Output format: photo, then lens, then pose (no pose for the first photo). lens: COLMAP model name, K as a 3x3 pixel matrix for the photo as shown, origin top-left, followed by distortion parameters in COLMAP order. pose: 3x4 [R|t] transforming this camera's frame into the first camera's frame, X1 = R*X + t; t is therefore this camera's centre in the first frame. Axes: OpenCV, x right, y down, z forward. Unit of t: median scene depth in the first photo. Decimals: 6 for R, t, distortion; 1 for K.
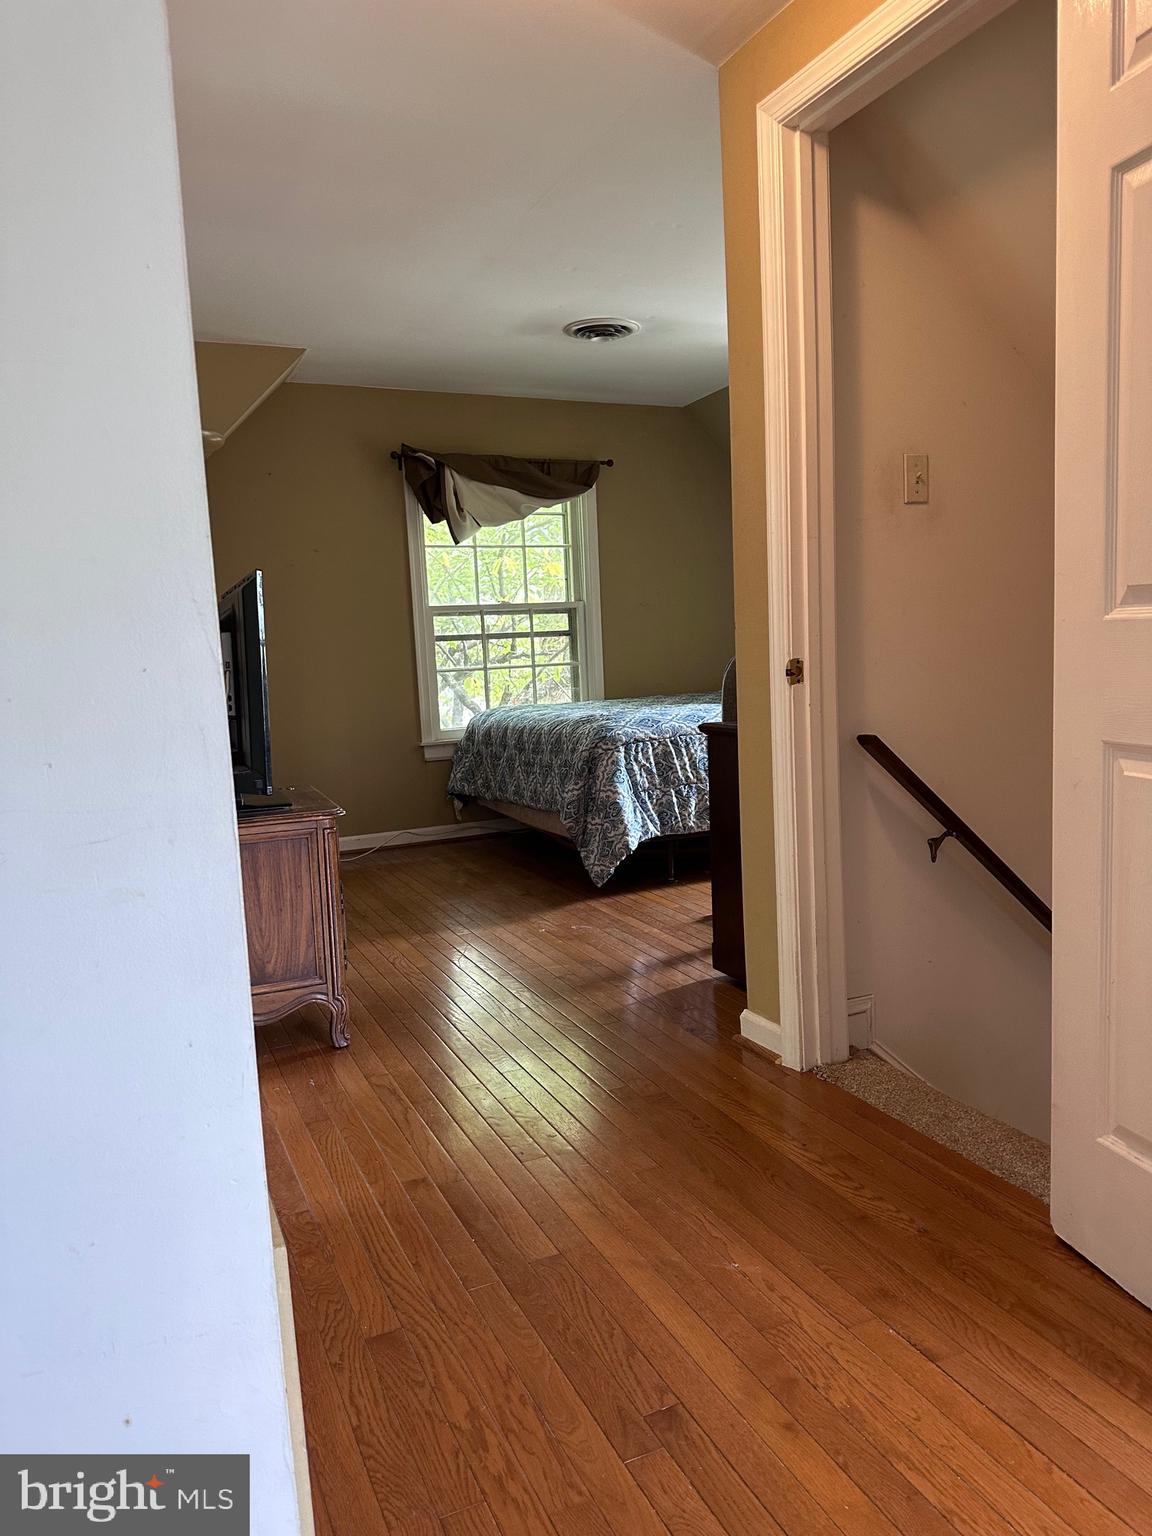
lens RADIAL K [[1064.7, 0, 570.1], [0, 1064.7, 774.5], [0, 0, 1]] dist [0.005370, -0.015487]
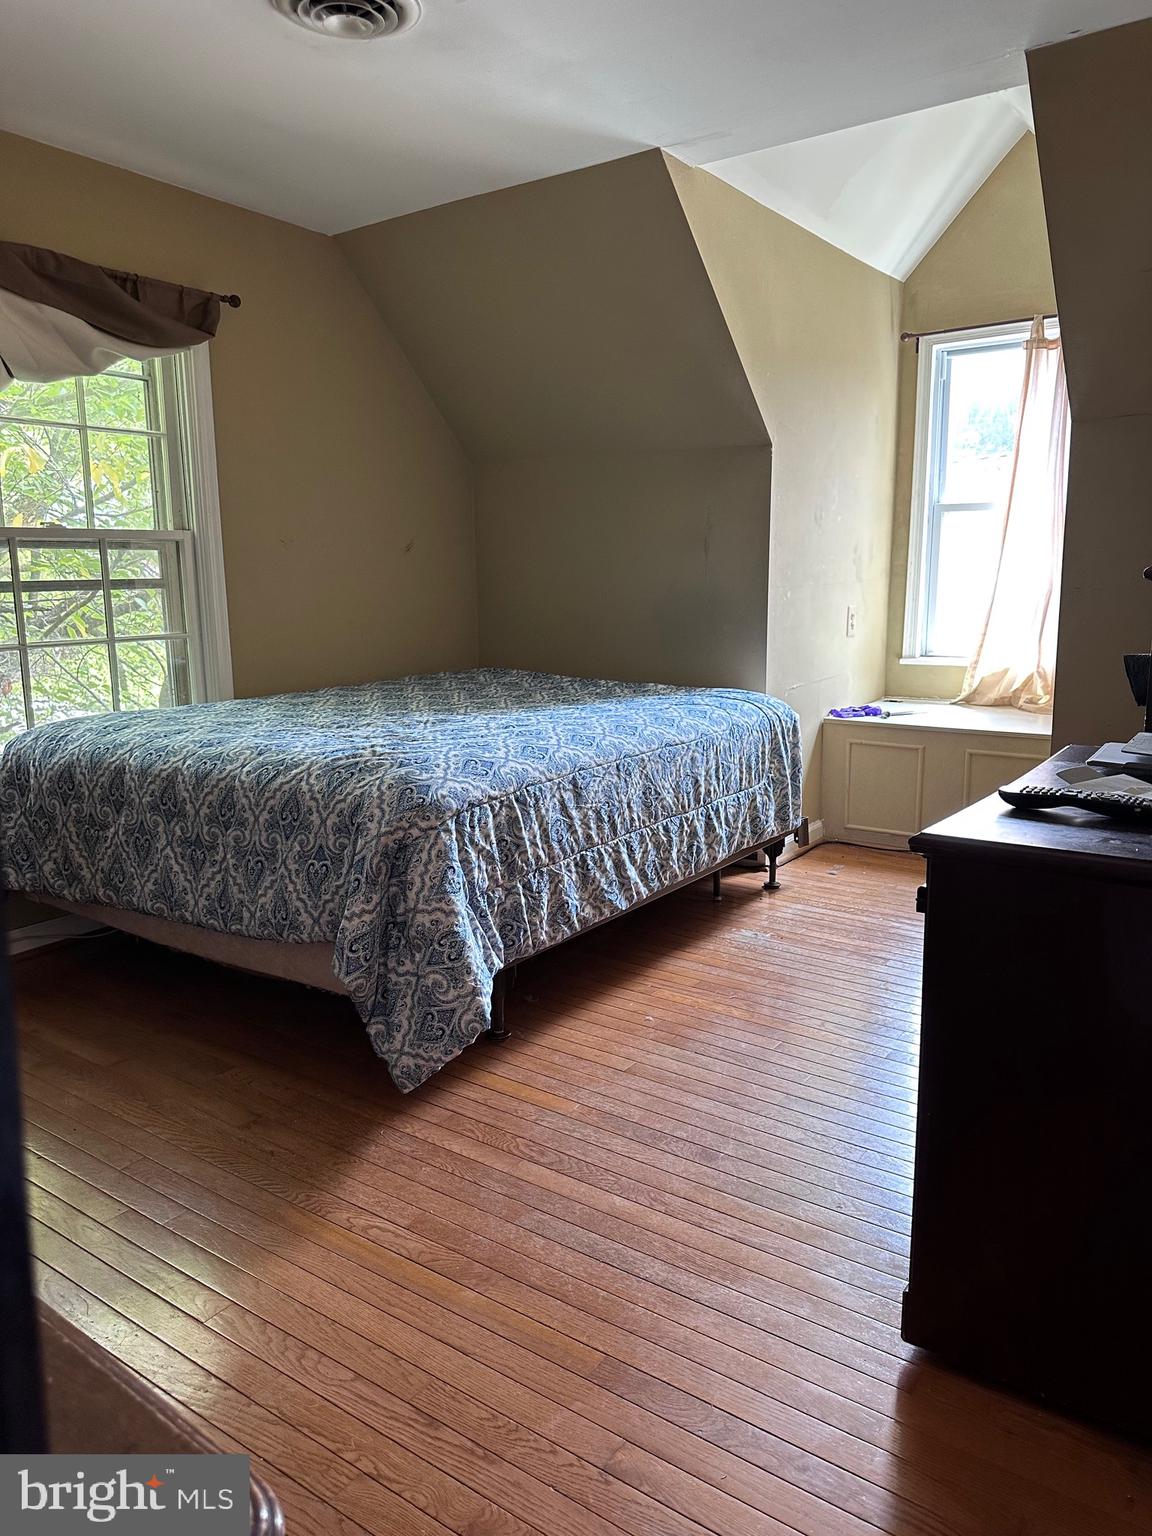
lens RADIAL K [[1064.7, 0, 589.6], [0, 1064.7, 750.7], [0, 0, 1]] dist [0.005370, -0.015487]
pose [[0.847722, -0.055782, 0.527499, -0.163726], [0.037455, 0.998268, 0.045372, -0.079384], [-0.529116, -0.018705, 0.848343, 0.505961]]
